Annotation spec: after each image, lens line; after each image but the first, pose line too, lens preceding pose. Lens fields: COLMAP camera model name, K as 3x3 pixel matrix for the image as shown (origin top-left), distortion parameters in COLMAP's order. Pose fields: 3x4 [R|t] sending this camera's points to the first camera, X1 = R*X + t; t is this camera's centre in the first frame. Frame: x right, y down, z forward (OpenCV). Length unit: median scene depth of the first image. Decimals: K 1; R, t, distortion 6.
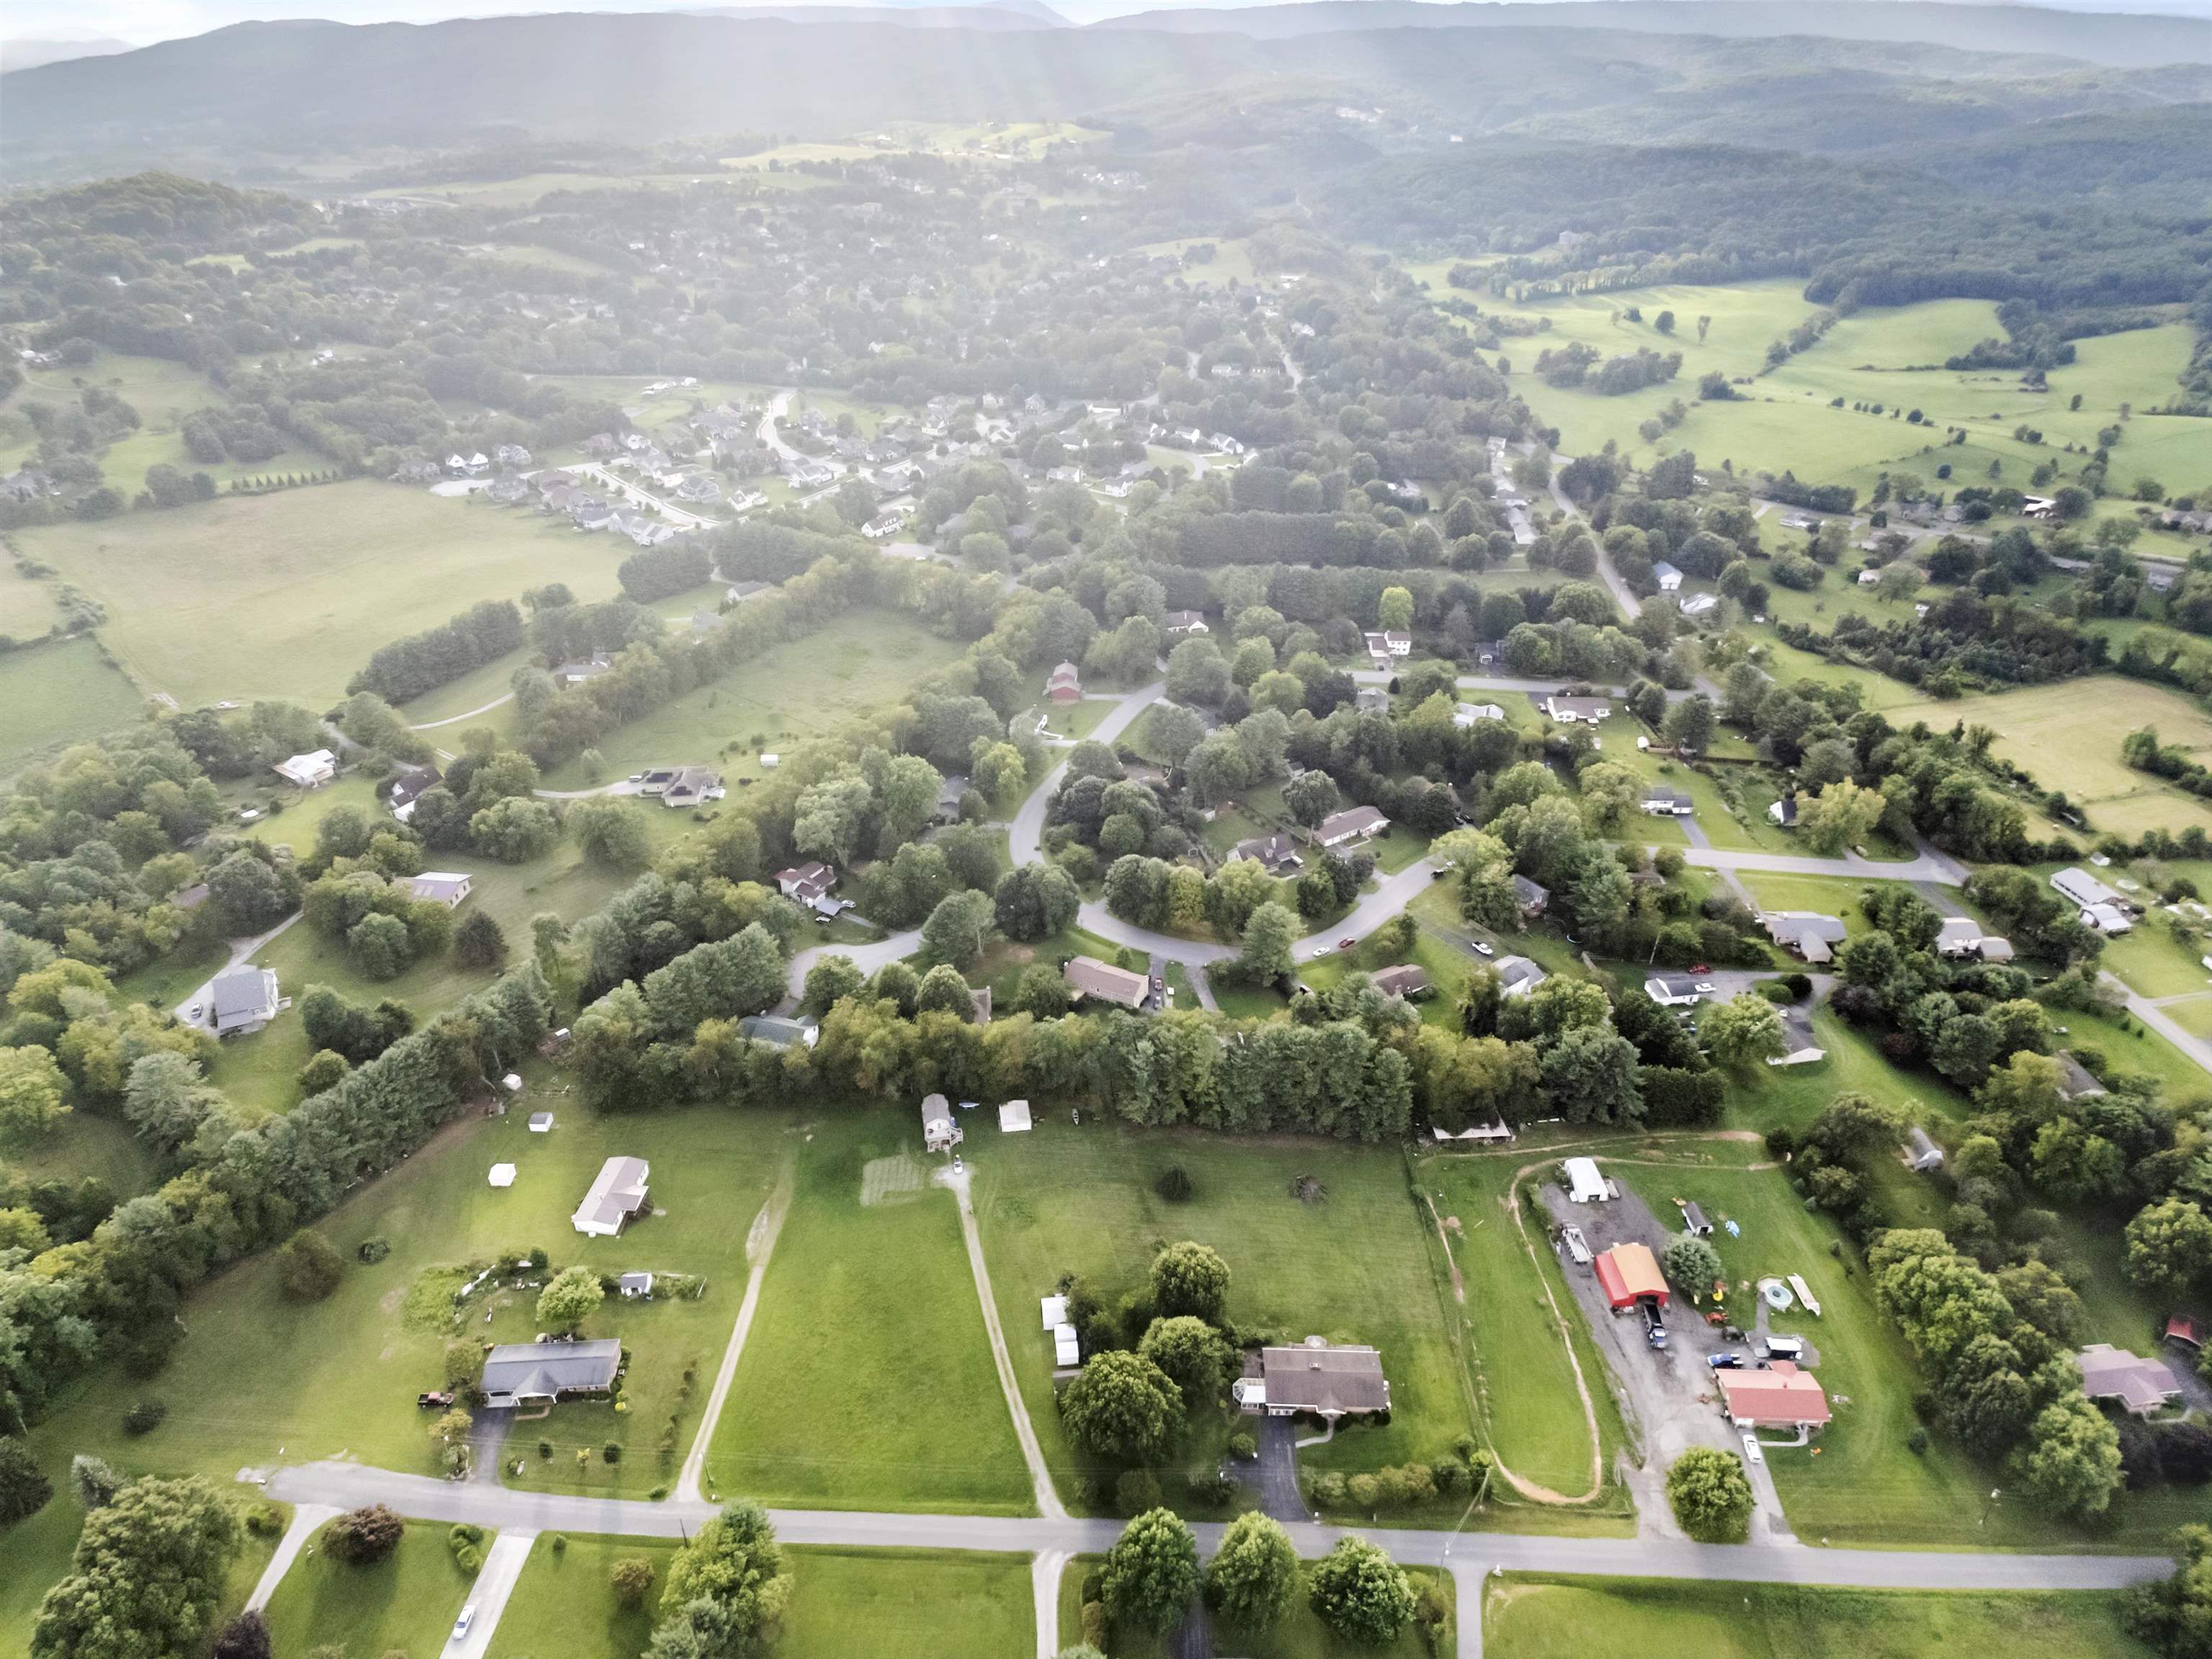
lens RADIAL K [[1356.5, 0, 1106.0], [0, 1356.5, 829.5], [0, 0, 1]] dist [0.063339, -0.189282]
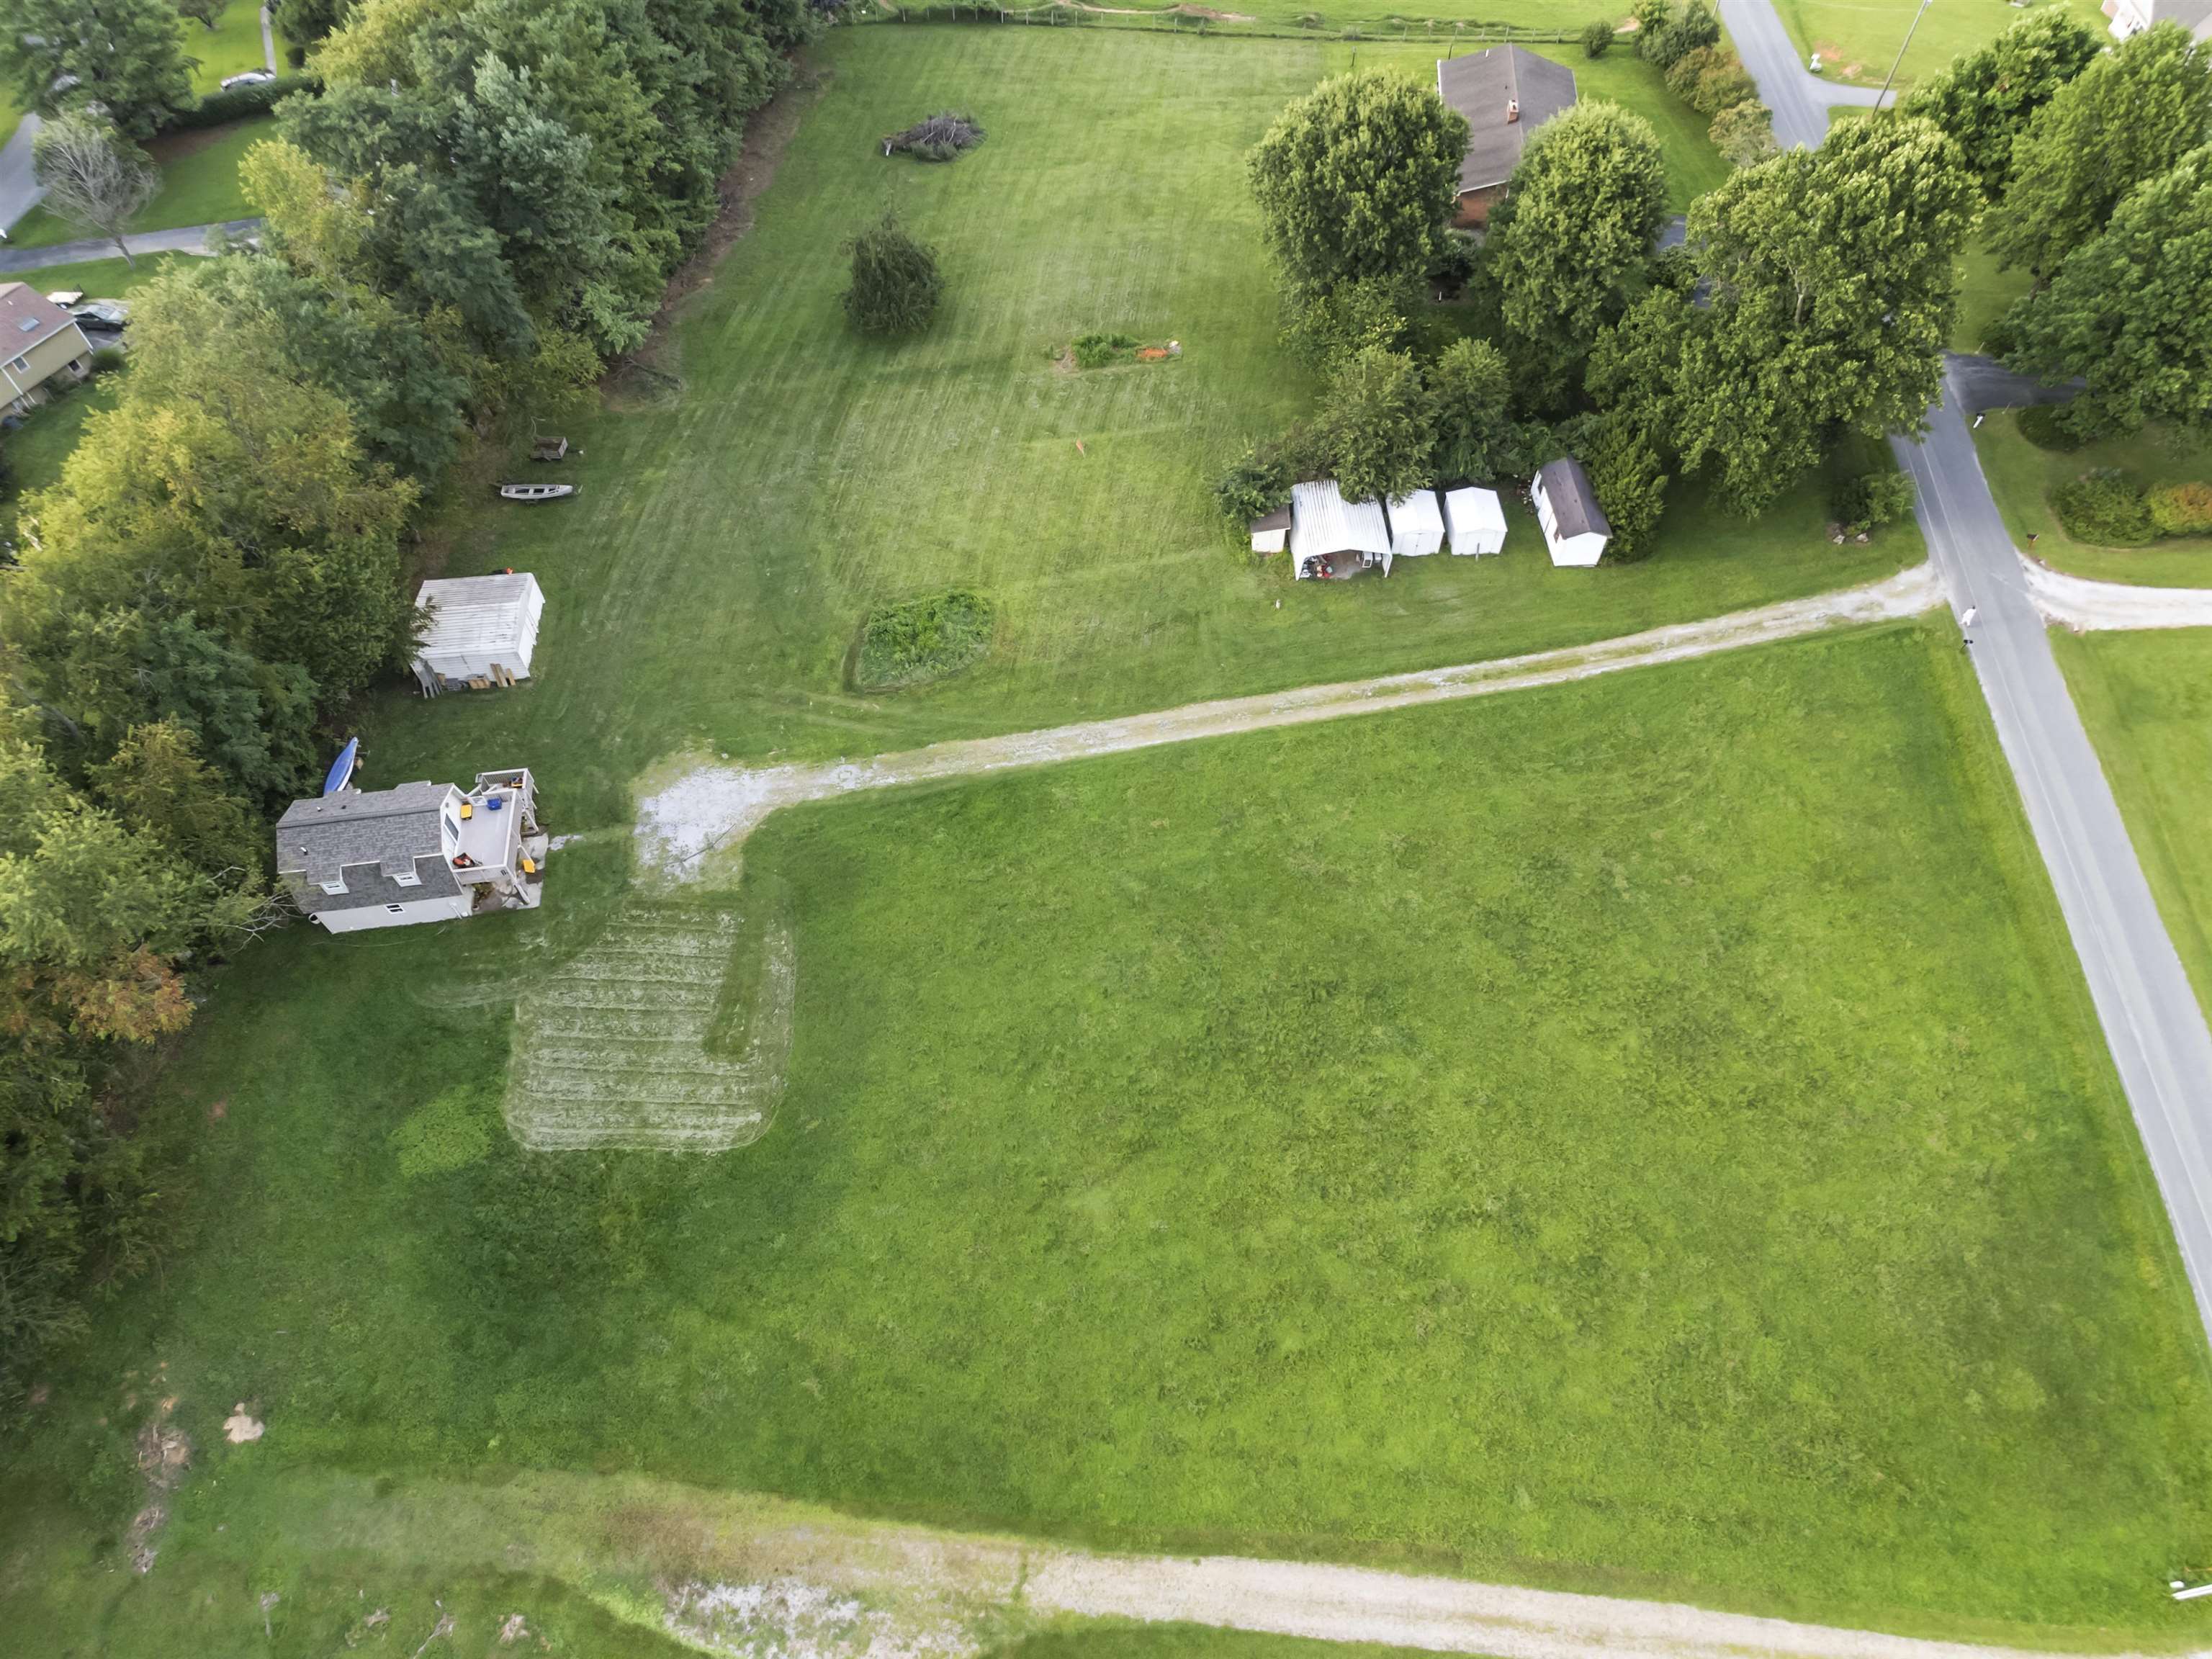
lens RADIAL K [[1365.3, 0, 1108.7], [0, 1365.3, 827.8], [0, 0, 1]] dist [0.001596, -0.024391]
pose [[0.067884, -0.817640, 0.571713, -0.280628], [0.520505, 0.517894, 0.678867, 0.125234], [-0.851156, 0.251496, 0.460742, 0.870574]]
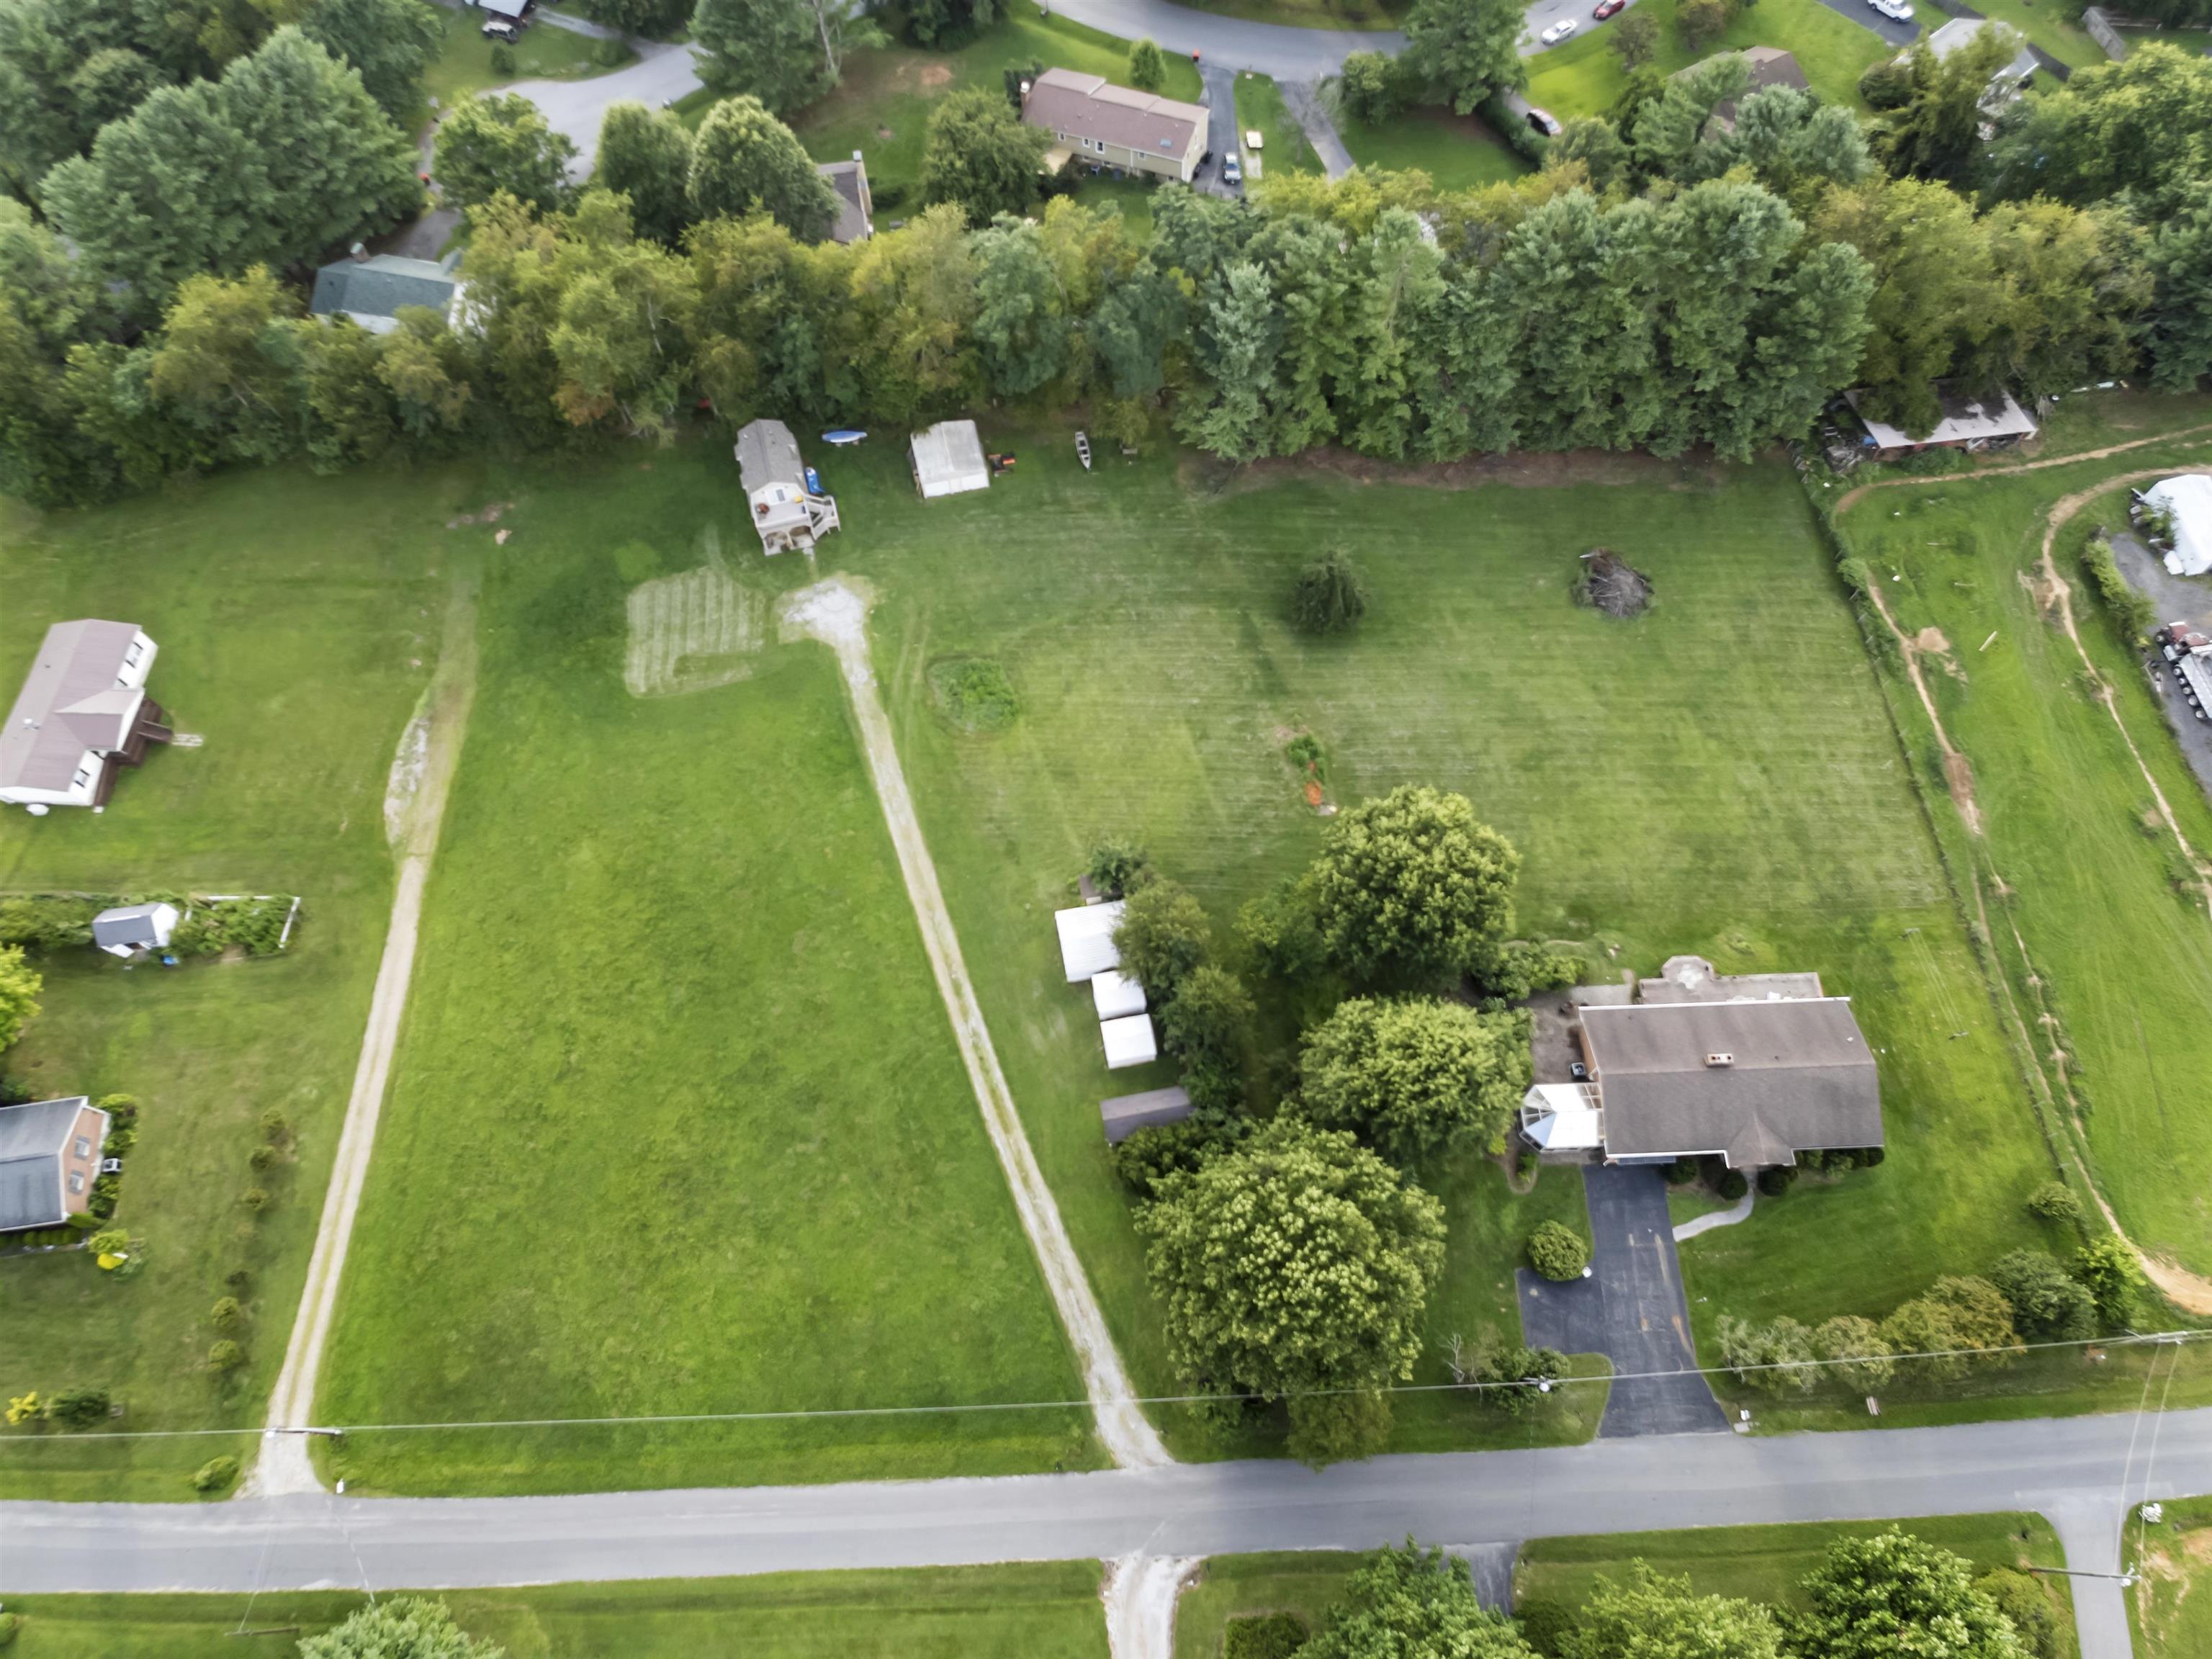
lens RADIAL K [[1365.3, 0, 1108.7], [0, 1365.3, 827.8], [0, 0, 1]] dist [0.001596, -0.024391]
pose [[0.997291, -0.072198, 0.014069, -0.033211], [0.053717, 0.845524, 0.531228, 0.087069], [-0.050249, -0.529033, 0.847112, 0.619637]]
